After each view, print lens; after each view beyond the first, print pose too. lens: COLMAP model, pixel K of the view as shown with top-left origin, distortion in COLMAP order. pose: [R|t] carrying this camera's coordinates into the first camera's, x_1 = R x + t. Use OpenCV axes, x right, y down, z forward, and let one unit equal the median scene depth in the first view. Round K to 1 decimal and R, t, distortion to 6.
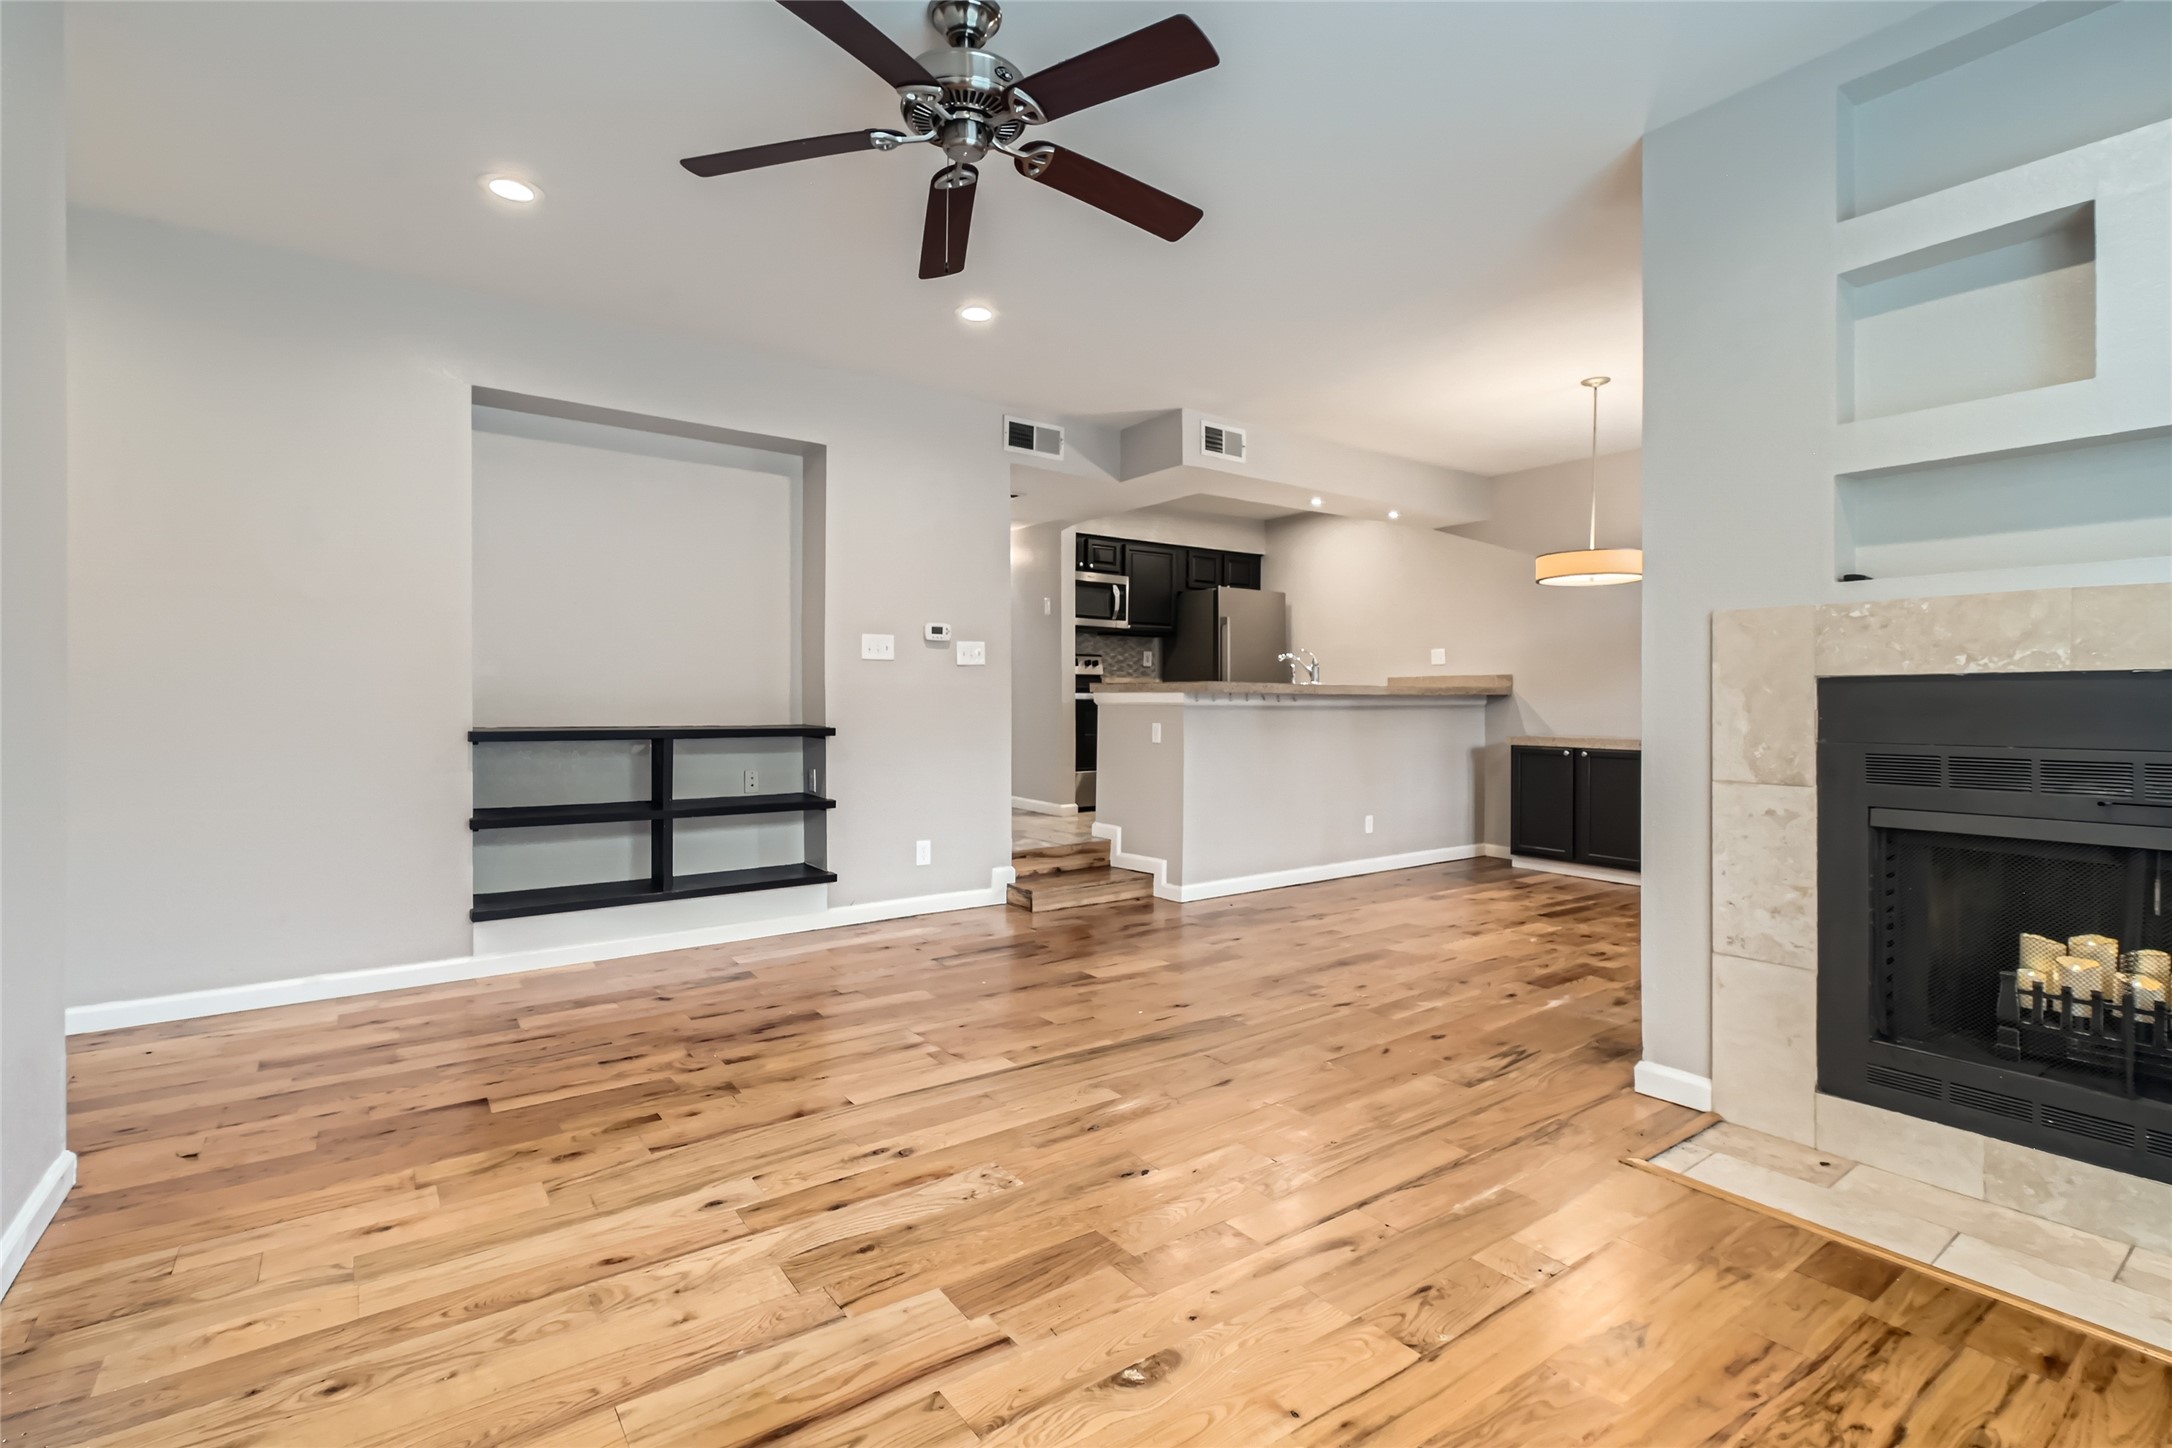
lens RADIAL K [[979.2, 0, 1069.2], [0, 979.2, 703.5], [0, 0, 1]] dist [0.007430, -0.003896]
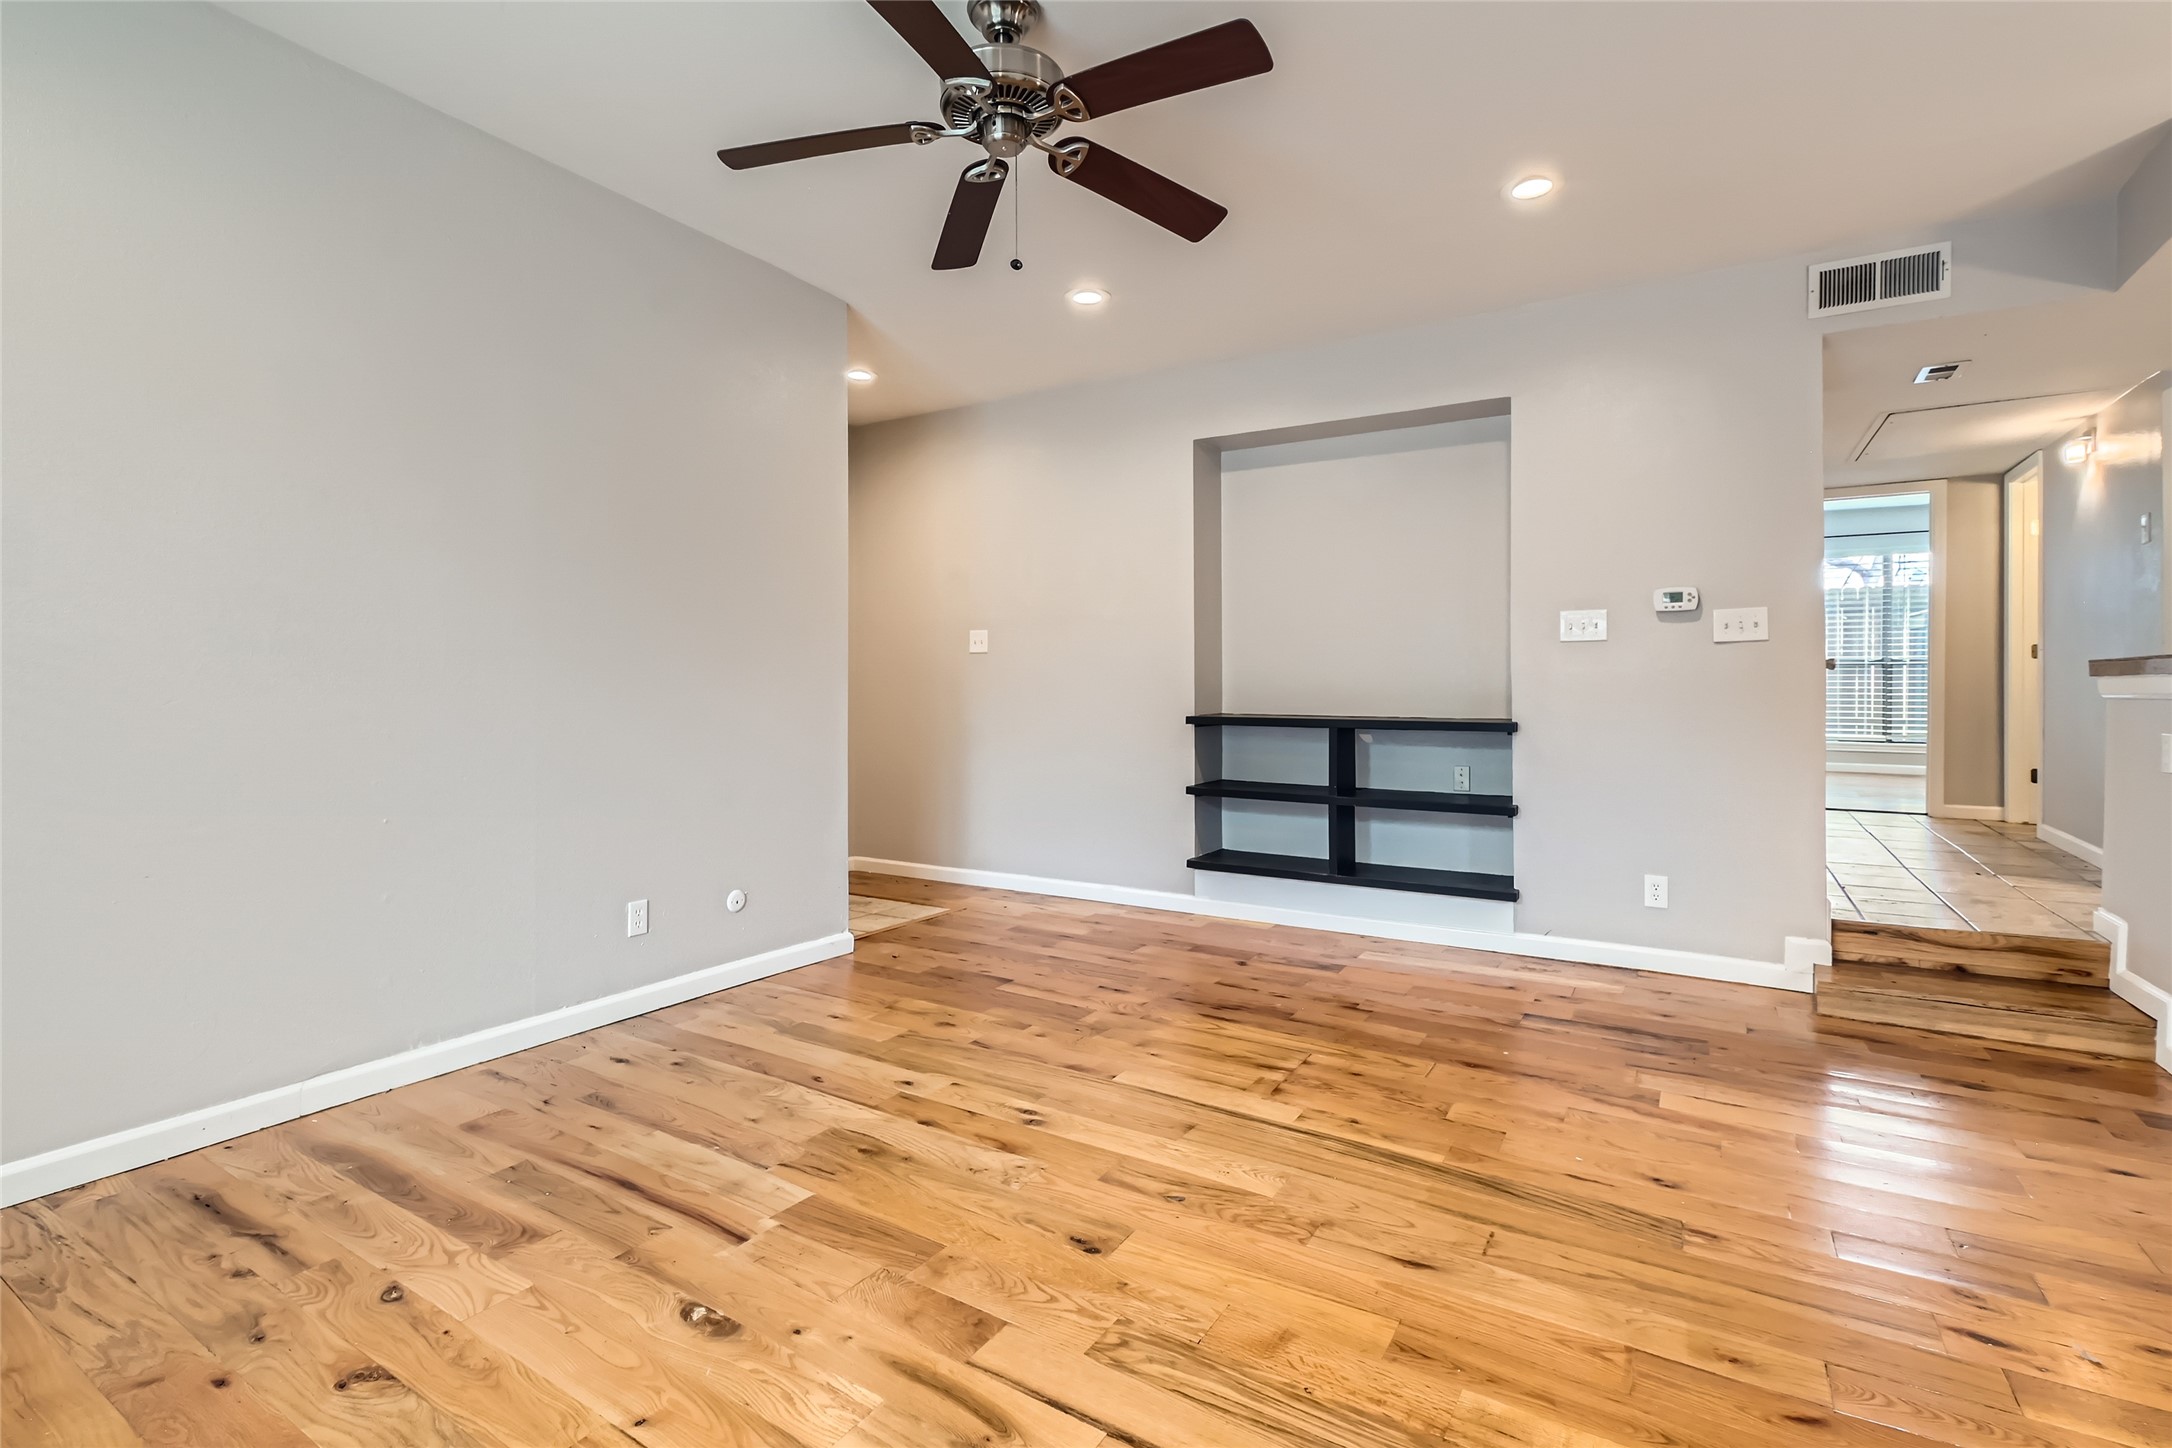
lens RADIAL K [[979.2, 0, 1099.2], [0, 979.2, 702.2], [0, 0, 1]] dist [0.007430, -0.003896]
pose [[0.399272, 0.008019, -0.916798, 0.590986], [-0.003283, 0.999968, 0.007316, 0.002198], [0.916827, 0.000088, 0.399285, 0.469465]]
